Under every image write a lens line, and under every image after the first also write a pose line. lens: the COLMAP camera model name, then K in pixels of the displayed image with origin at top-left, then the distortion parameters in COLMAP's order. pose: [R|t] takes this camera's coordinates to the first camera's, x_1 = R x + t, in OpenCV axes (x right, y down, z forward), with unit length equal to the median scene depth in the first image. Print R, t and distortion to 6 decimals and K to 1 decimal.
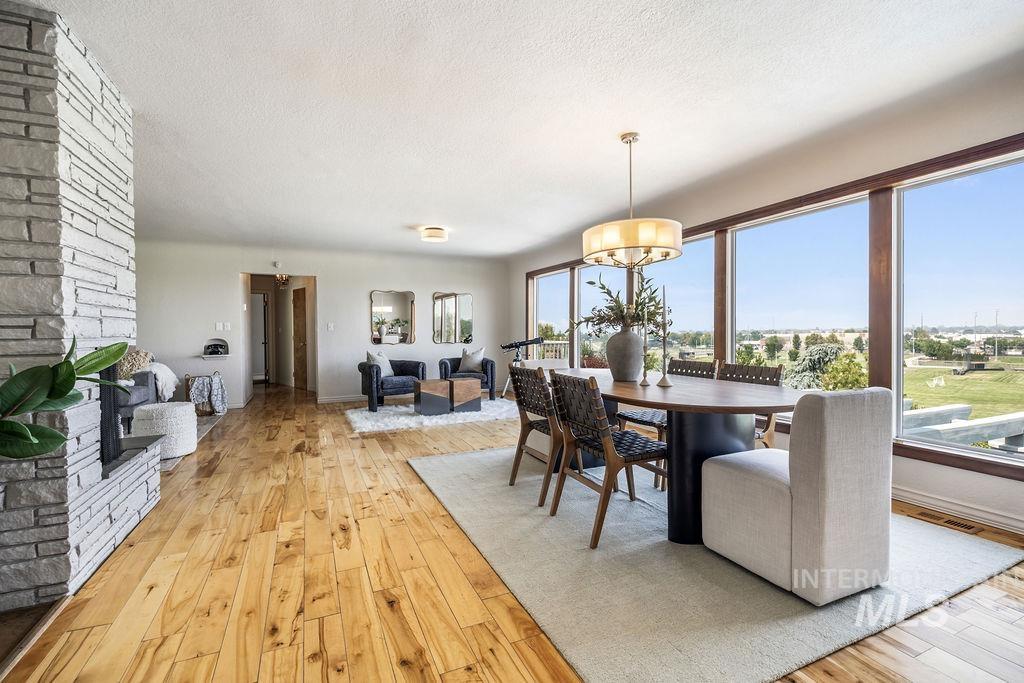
lens RADIAL K [[465.2, 0, 516.3], [0, 465.2, 333.7], [0, 0, 1]] dist [-0.001363, 0.000699]
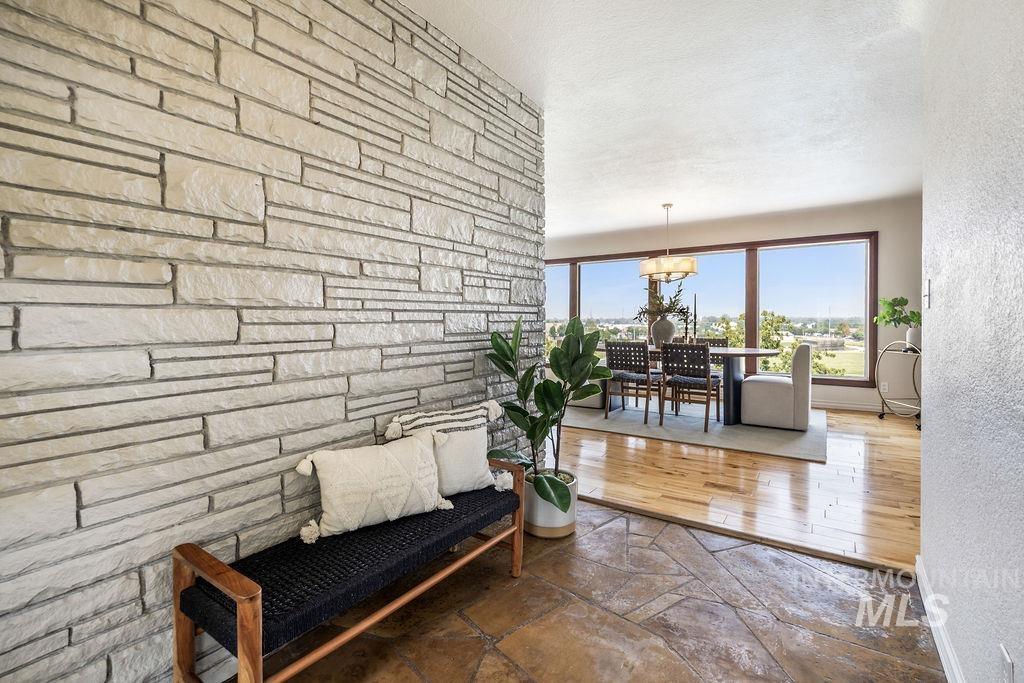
lens RADIAL K [[436.2, 0, 532.1], [0, 436.2, 323.3], [0, 0, 1]] dist [-0.001395, -0.000009]
pose [[0.865082, 0.007866, 0.501569, -1.726031], [-0.011994, 0.999916, 0.005005, 0.011892], [-0.501487, -0.010346, 0.865103, -0.245228]]
